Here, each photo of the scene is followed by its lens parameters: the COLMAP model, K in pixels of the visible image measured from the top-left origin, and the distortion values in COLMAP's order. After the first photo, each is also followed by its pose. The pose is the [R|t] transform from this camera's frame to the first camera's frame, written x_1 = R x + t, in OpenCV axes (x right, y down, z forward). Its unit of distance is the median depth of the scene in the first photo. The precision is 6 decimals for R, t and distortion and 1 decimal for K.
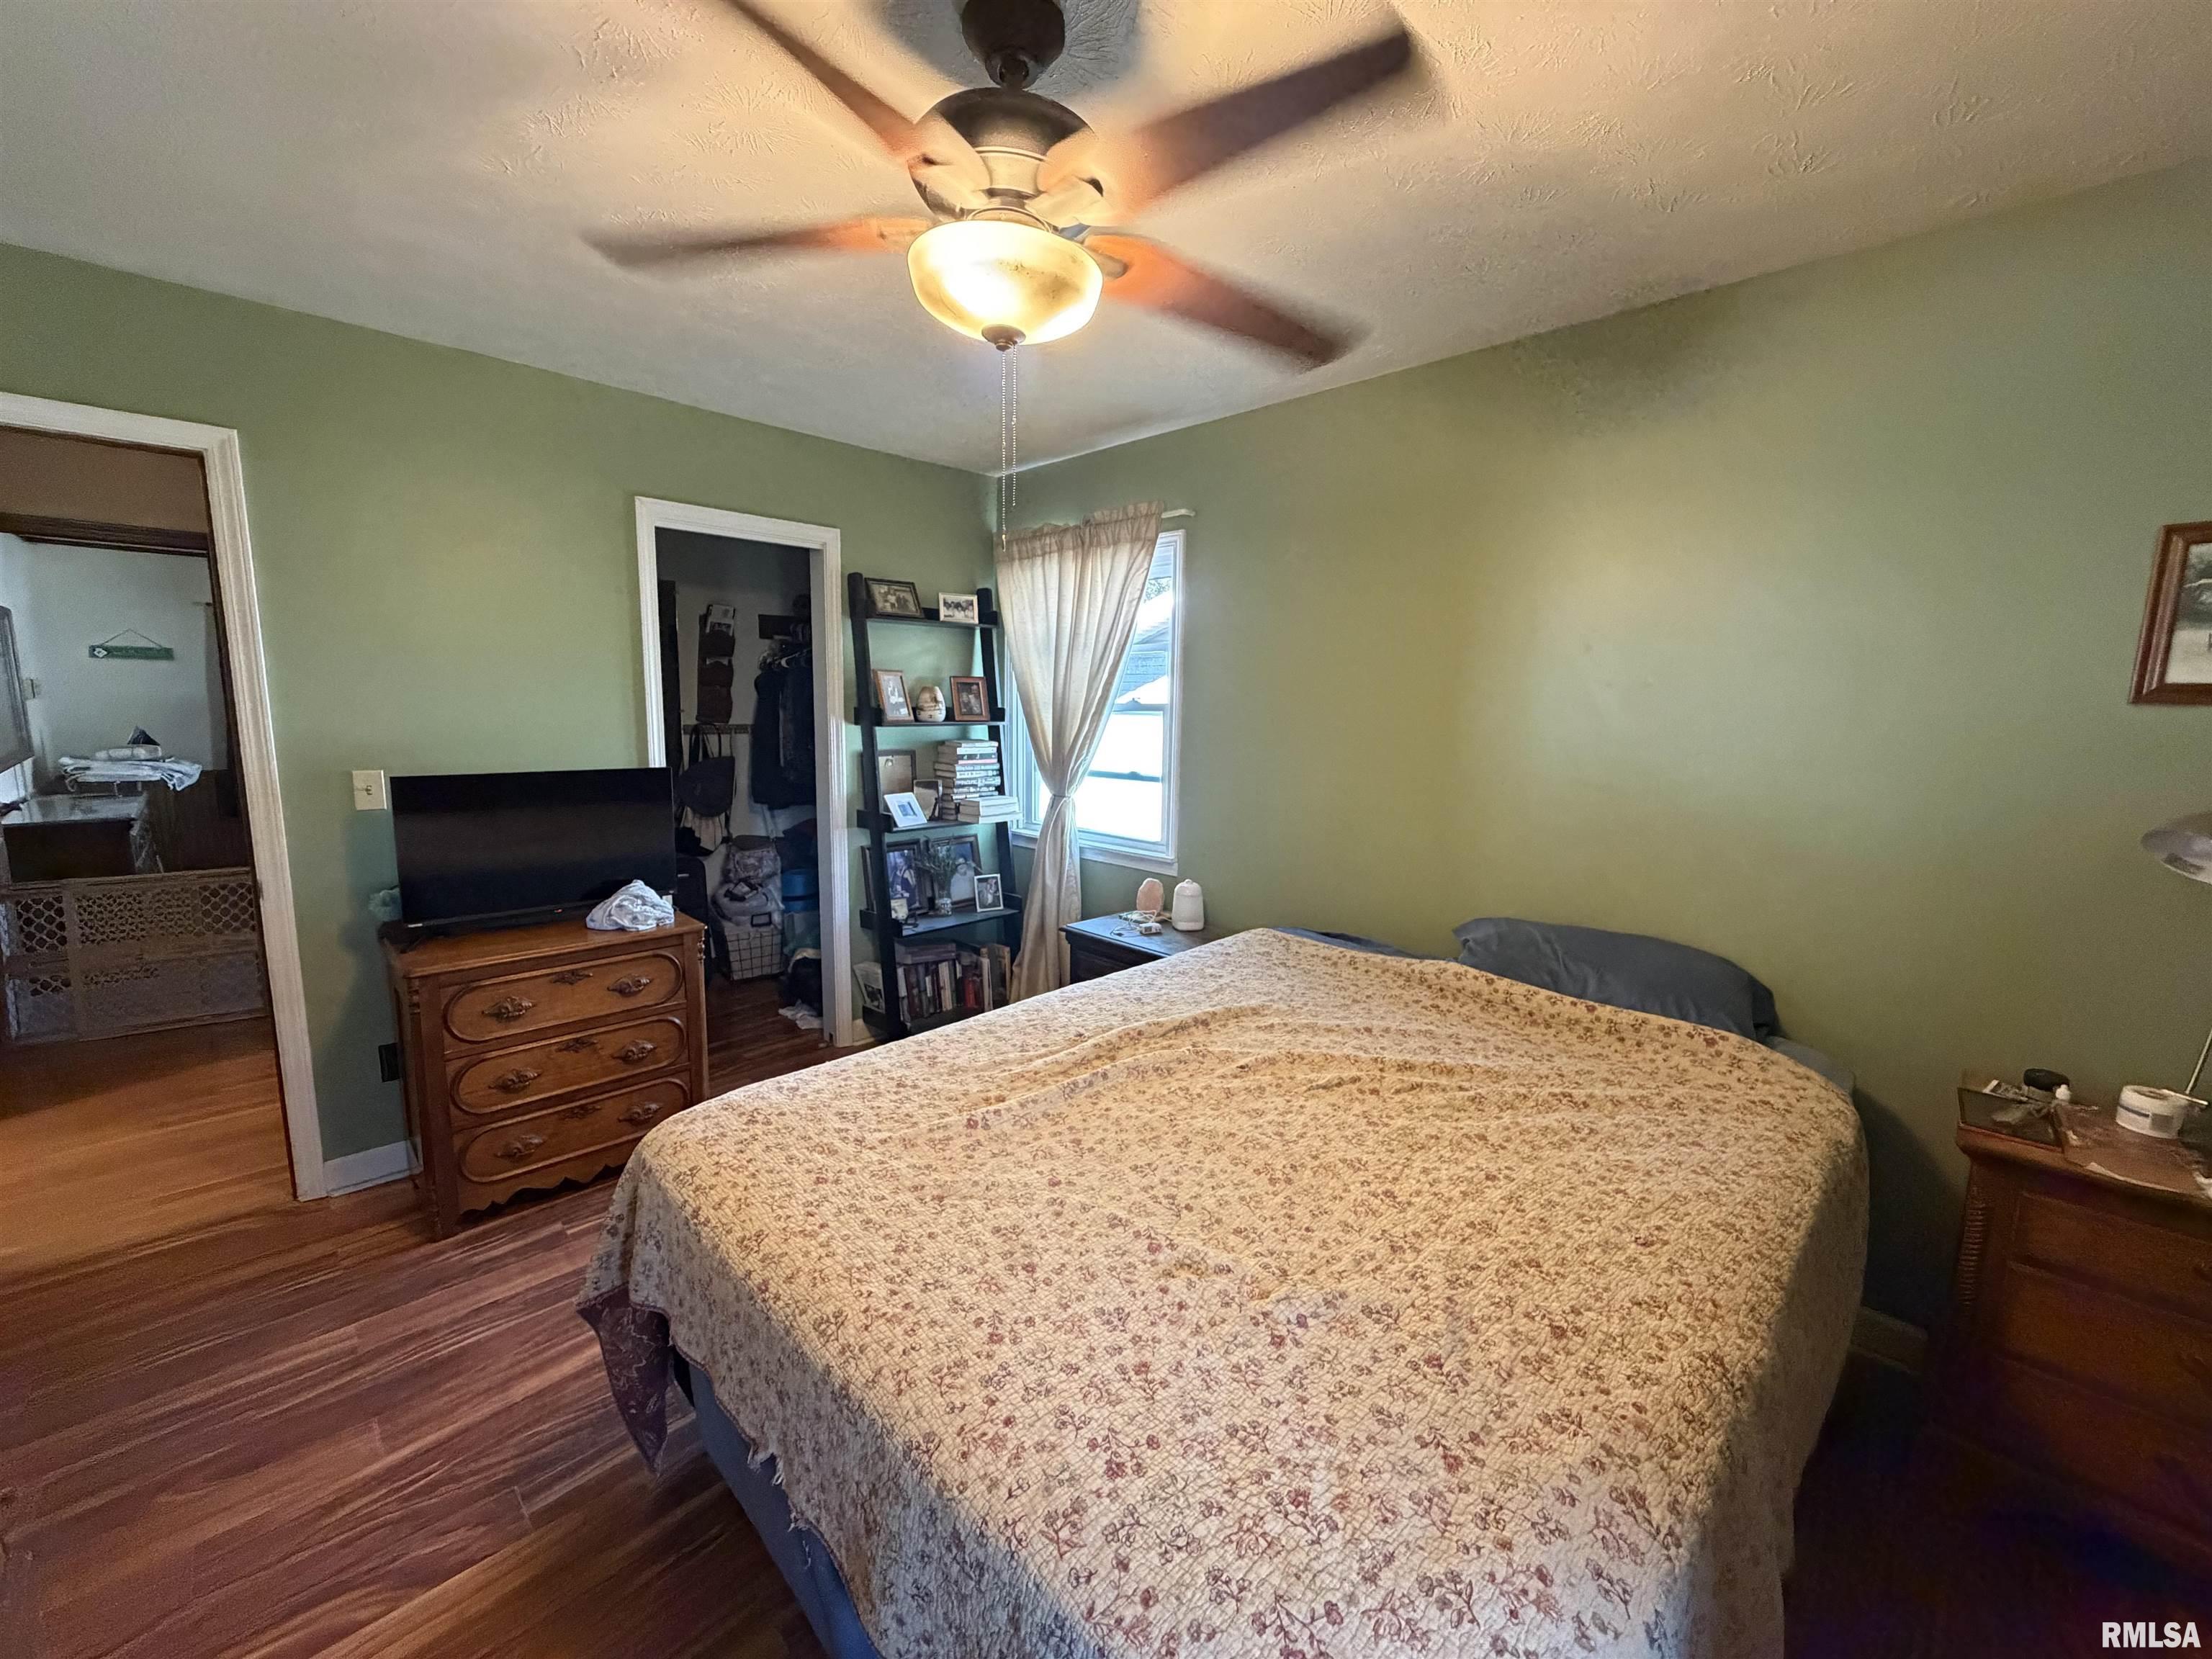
lens RADIAL K [[875.4, 0, 1106.0], [0, 875.4, 829.5], [0, 0, 1]] dist [0.000359, -0.000132]
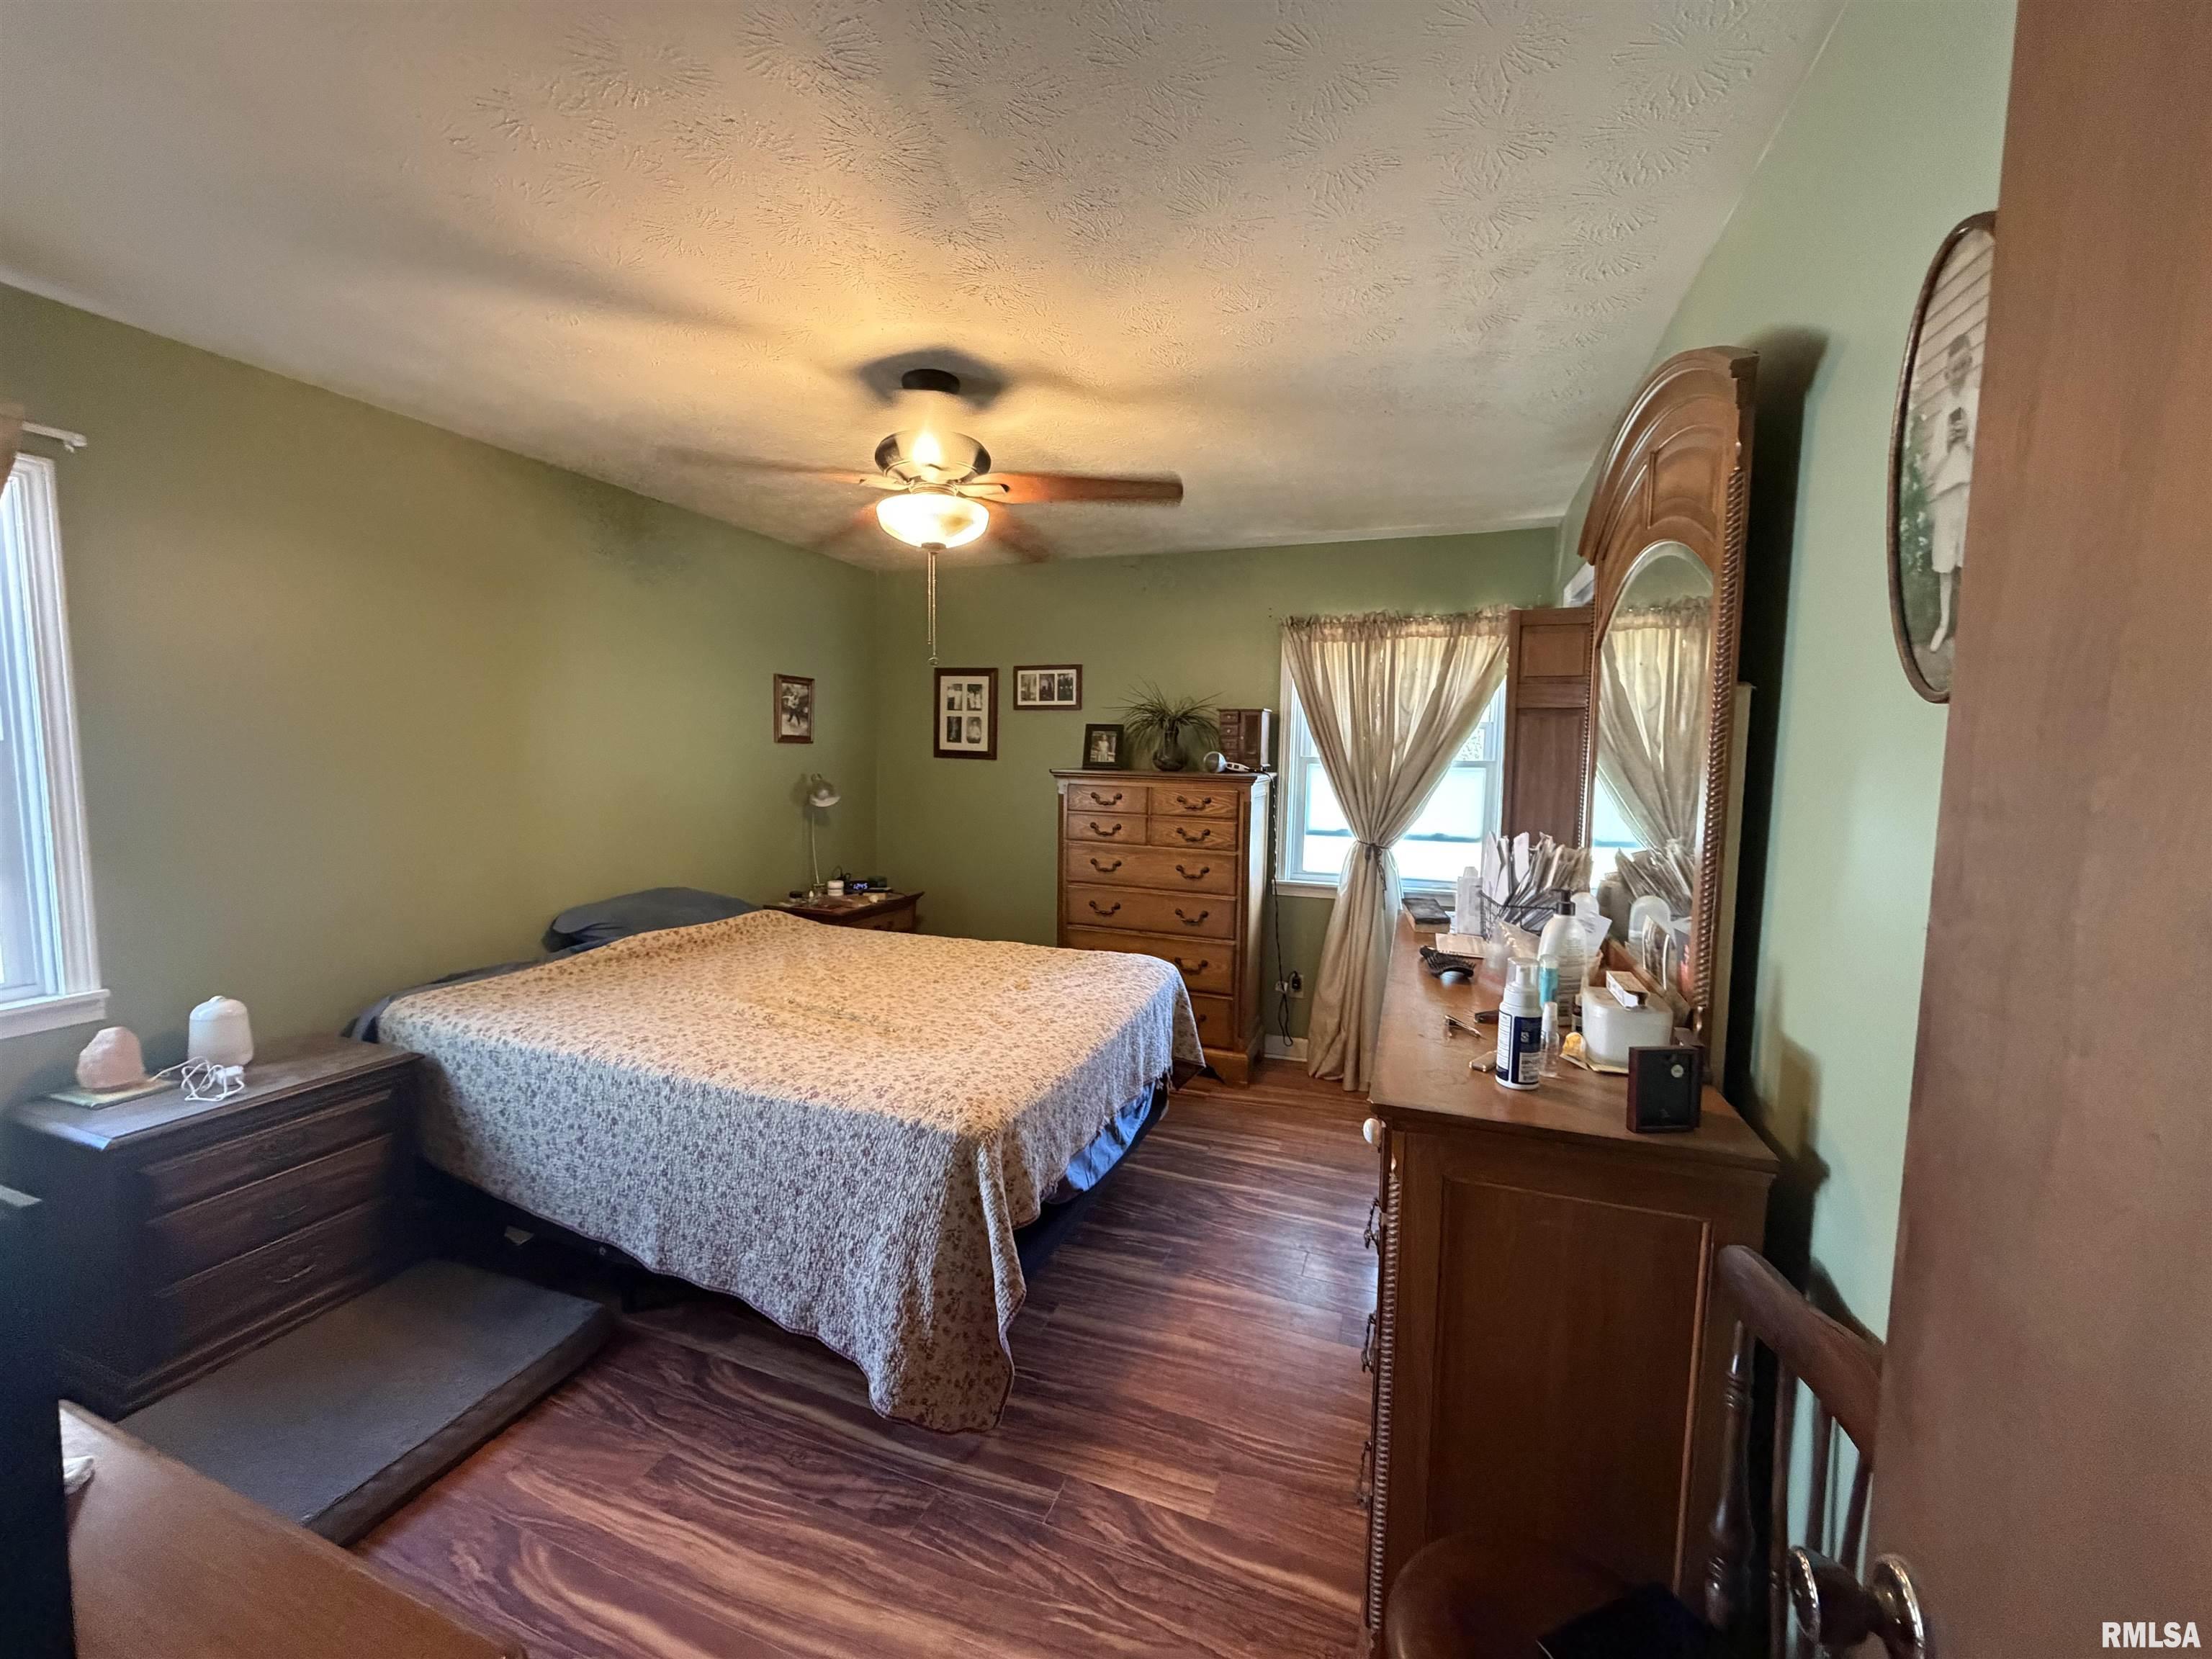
lens RADIAL K [[875.4, 0, 1106.0], [0, 875.4, 829.5], [0, 0, 1]] dist [0.000359, -0.000132]
pose [[-0.427336, -0.100682, 0.898469, -1.183003], [0.113659, 0.979913, 0.163867, -0.155694], [-0.896920, 0.172146, -0.407309, 0.930676]]
